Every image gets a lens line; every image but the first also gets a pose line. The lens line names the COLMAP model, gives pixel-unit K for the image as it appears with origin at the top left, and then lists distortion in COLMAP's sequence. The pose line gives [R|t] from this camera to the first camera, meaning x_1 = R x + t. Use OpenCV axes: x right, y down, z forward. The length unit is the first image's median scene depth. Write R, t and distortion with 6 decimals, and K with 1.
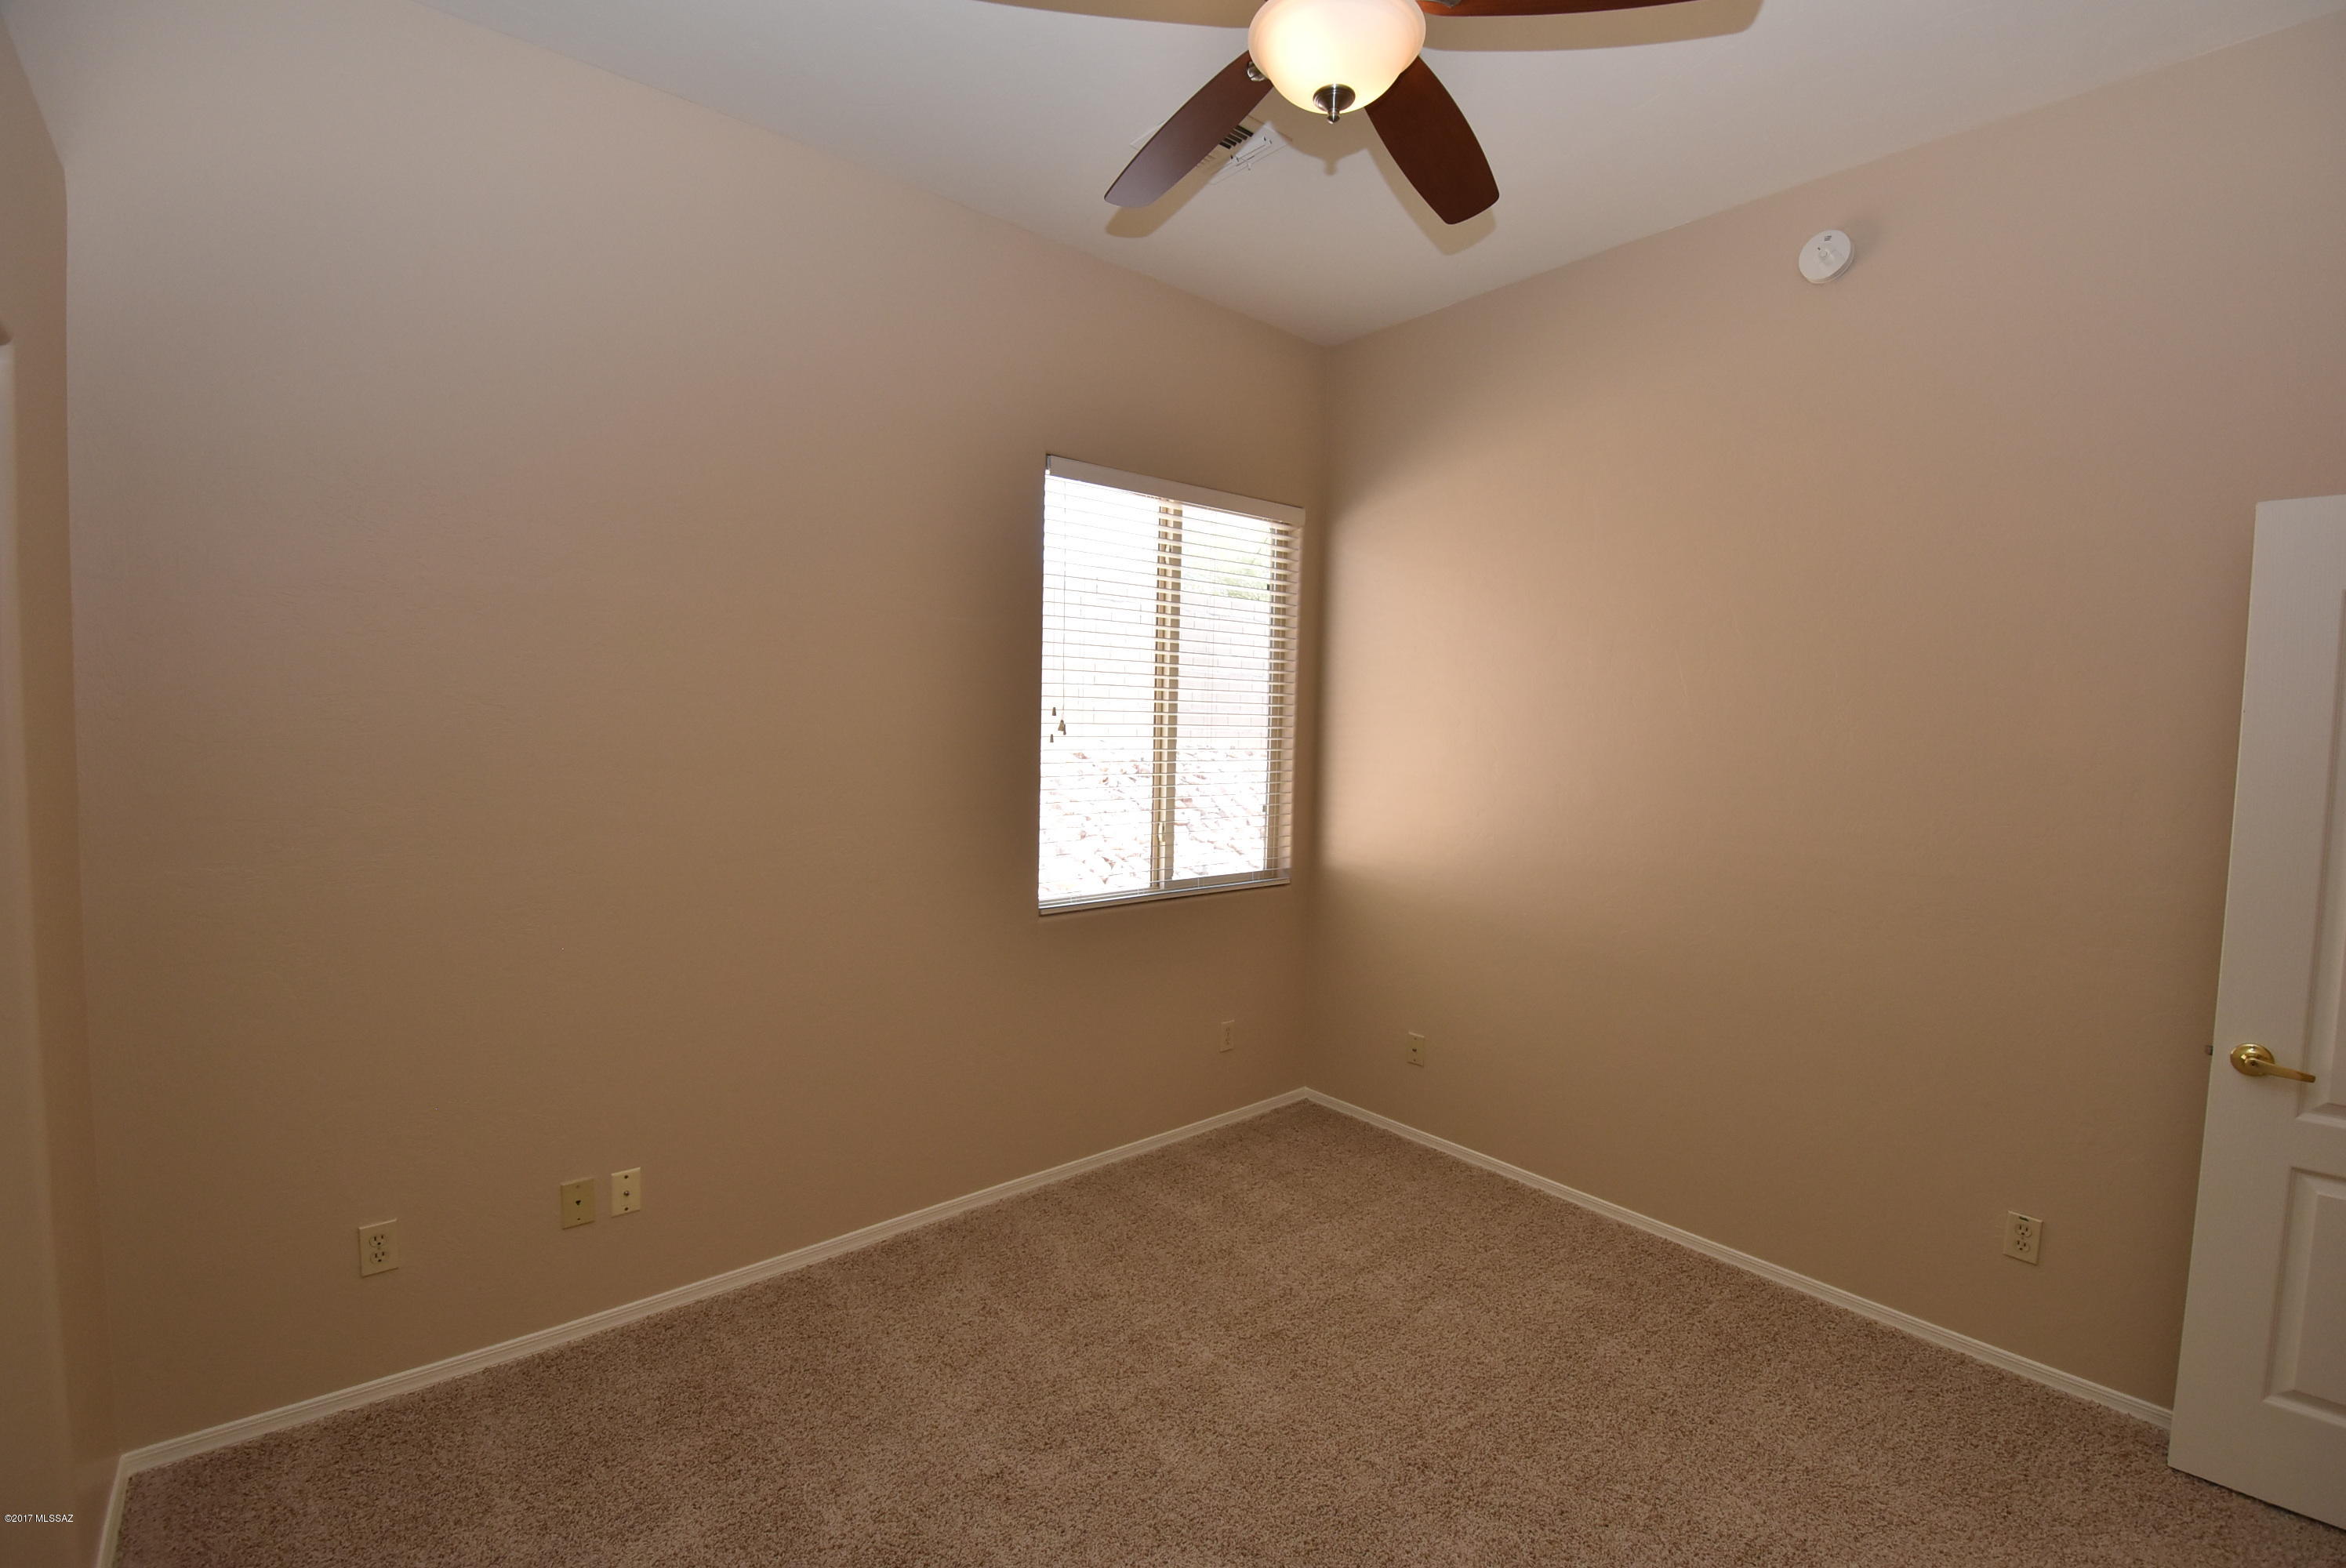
lens RADIAL K [[1033.4, 0, 1205.8], [0, 1033.4, 776.1], [0, 0, 1]] dist [0.000206, -0.012669]
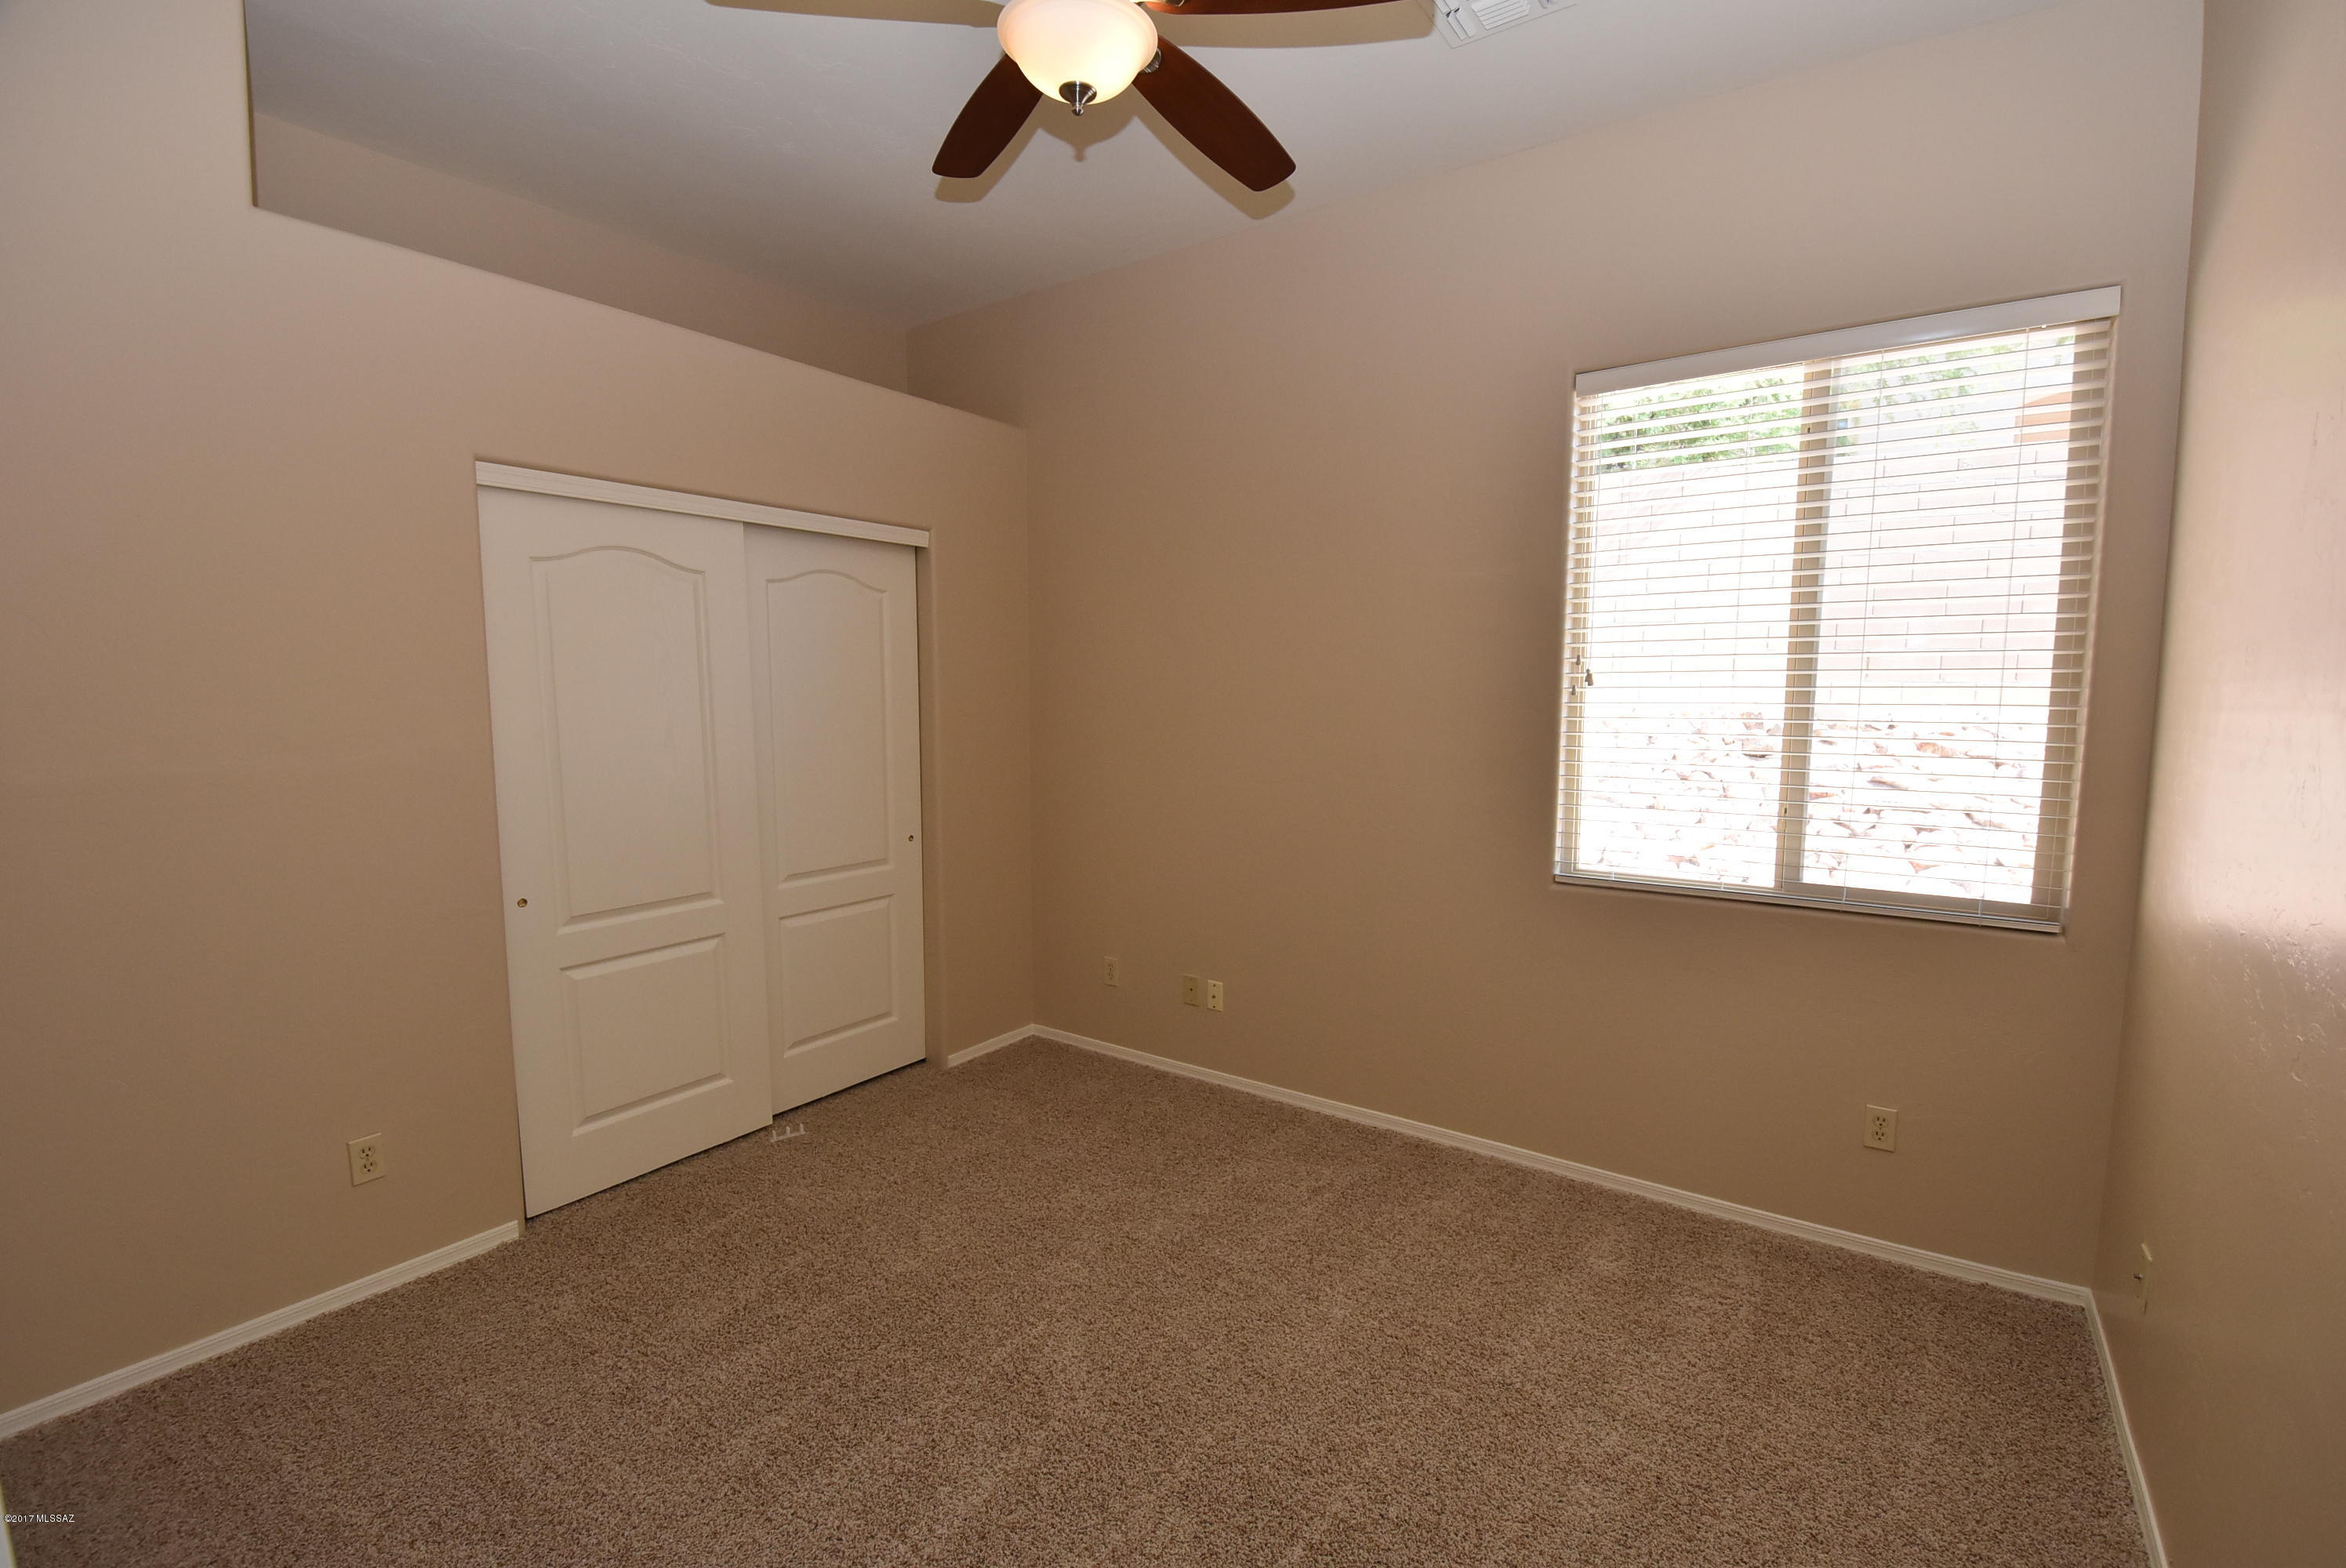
lens RADIAL K [[1033.4, 0, 1175.1], [0, 1033.4, 779.1], [0, 0, 1]] dist [0.000206, -0.012669]
pose [[0.222490, 0.064470, -0.972801, 0.650700], [-0.046649, 0.997372, 0.055429, 0.007895], [0.973818, 0.033048, 0.224913, 0.451454]]
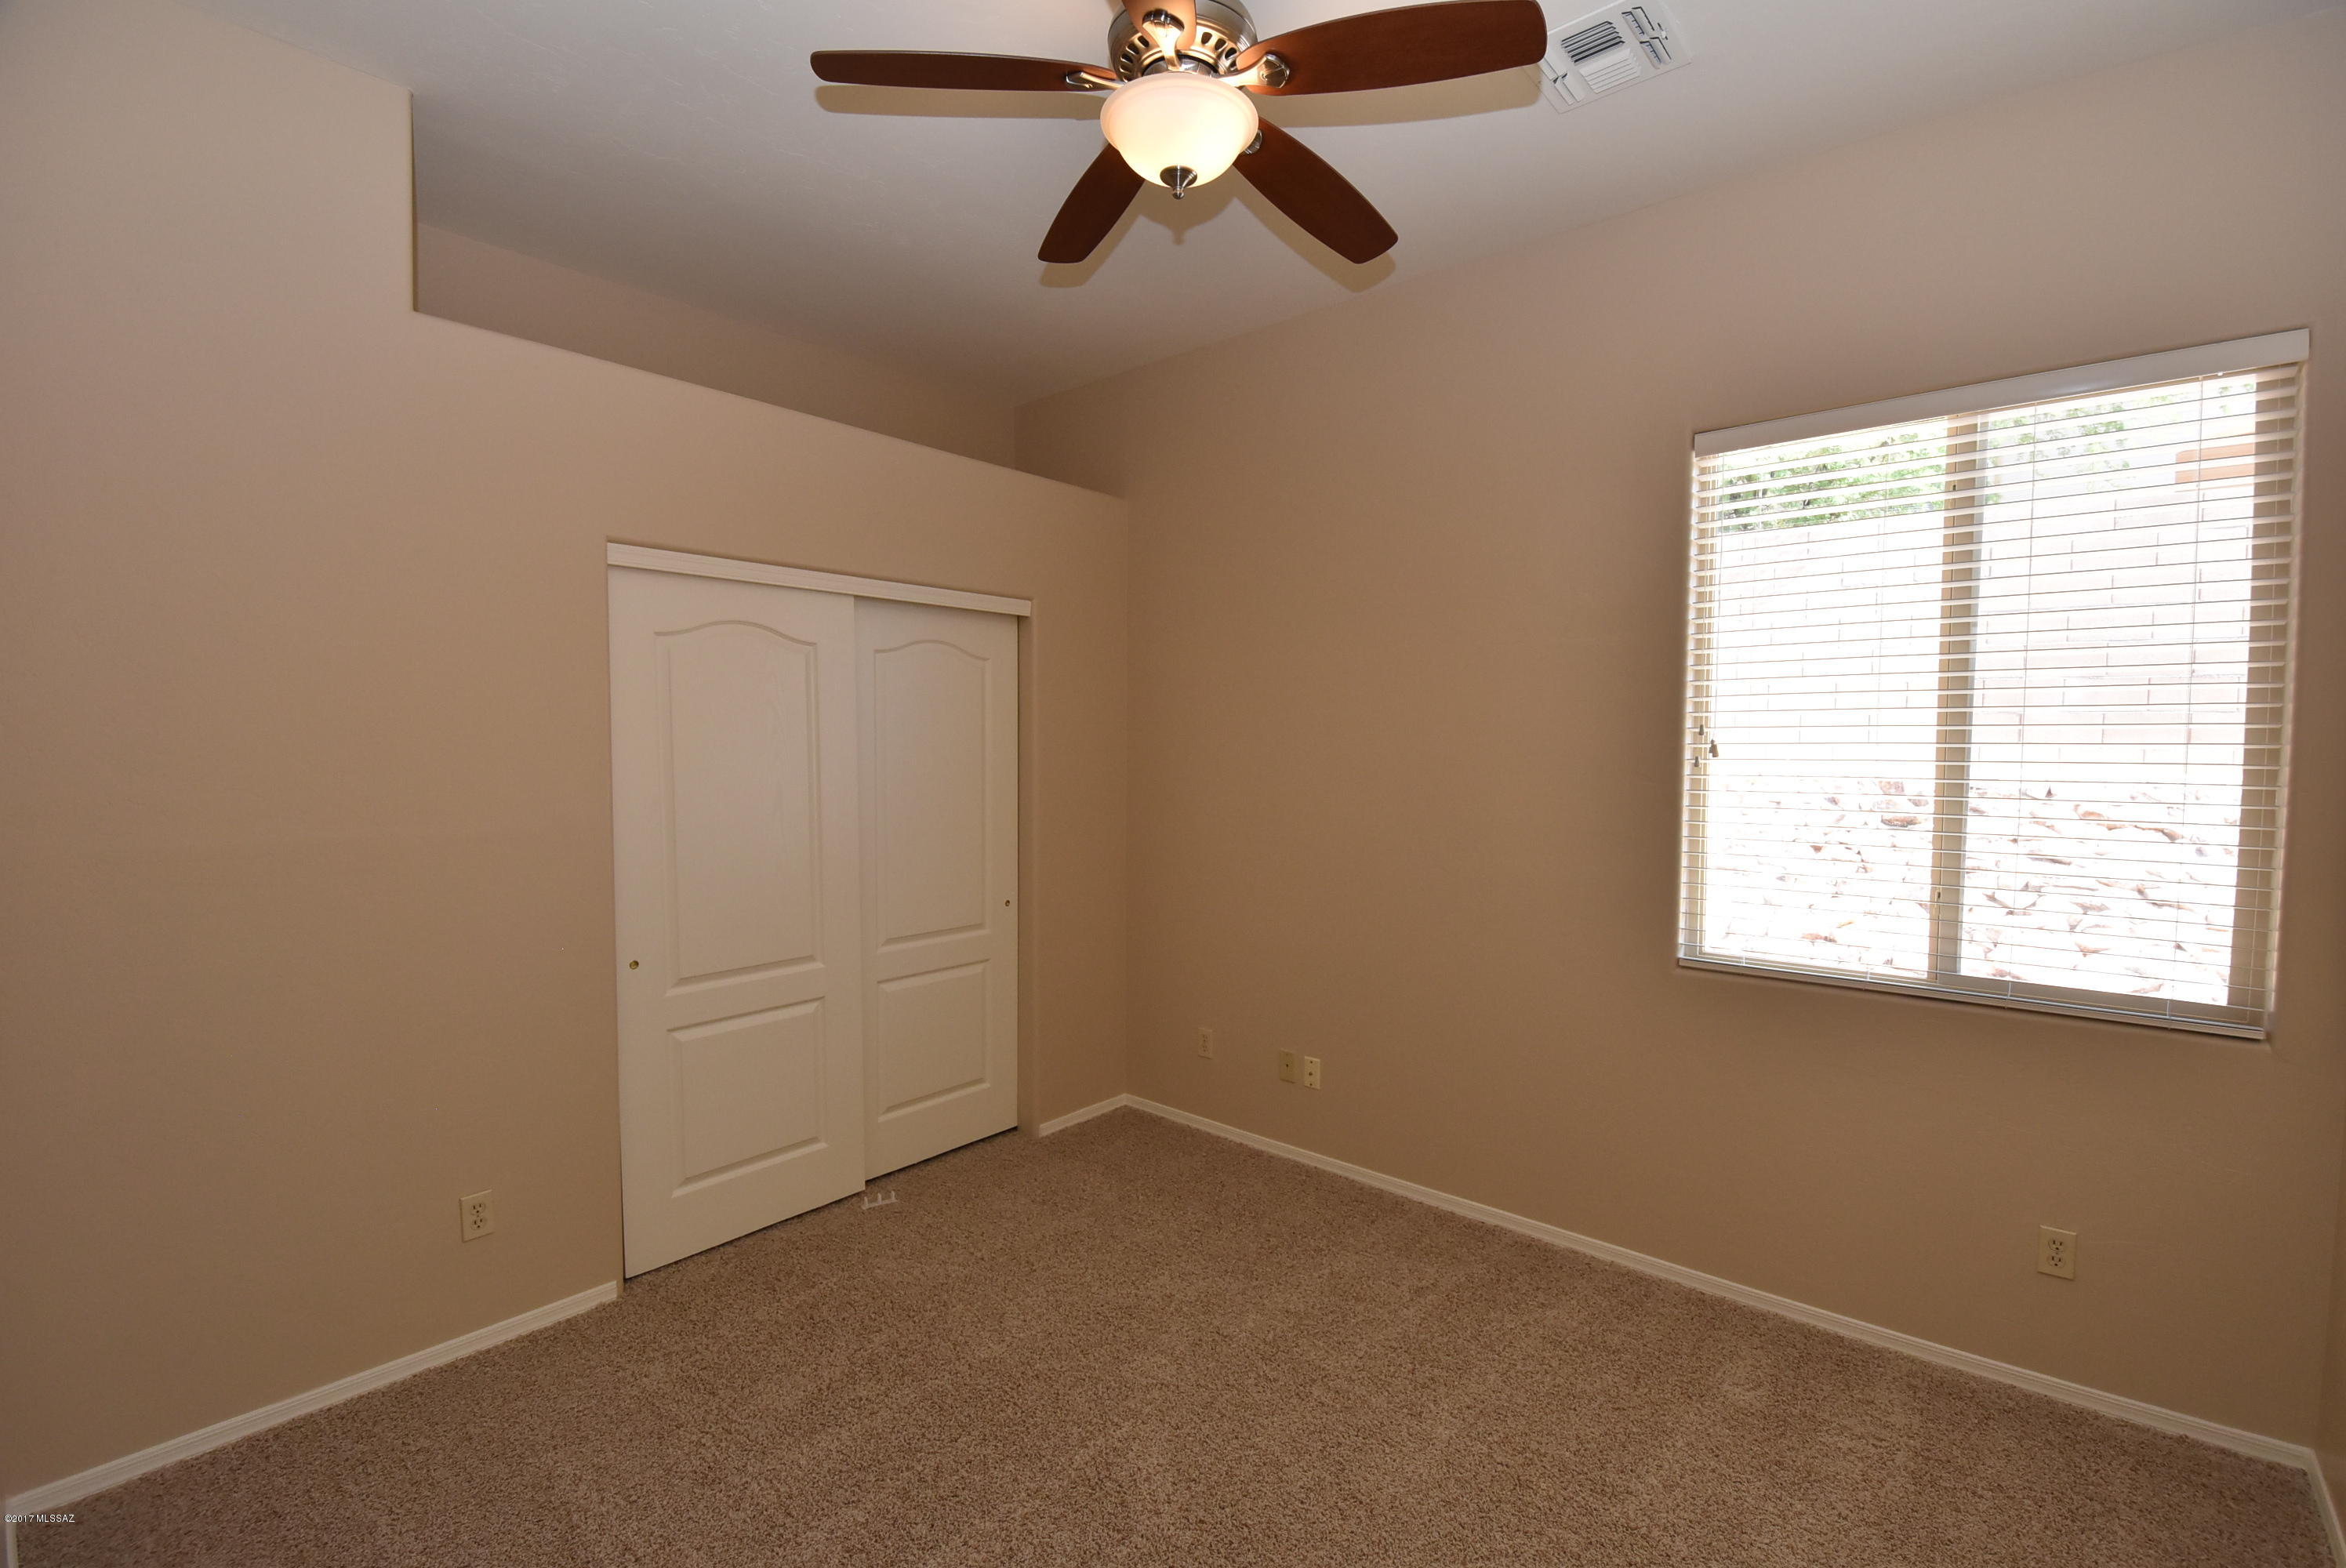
lens RADIAL K [[1033.4, 0, 1172.5], [0, 1033.4, 783.6], [0, 0, 1]] dist [0.000206, -0.012669]
pose [[0.125515, 0.014384, -0.991987, 0.636861], [-0.053411, 0.998543, 0.007721, -0.001783], [0.990653, 0.052014, 0.126100, 0.455889]]
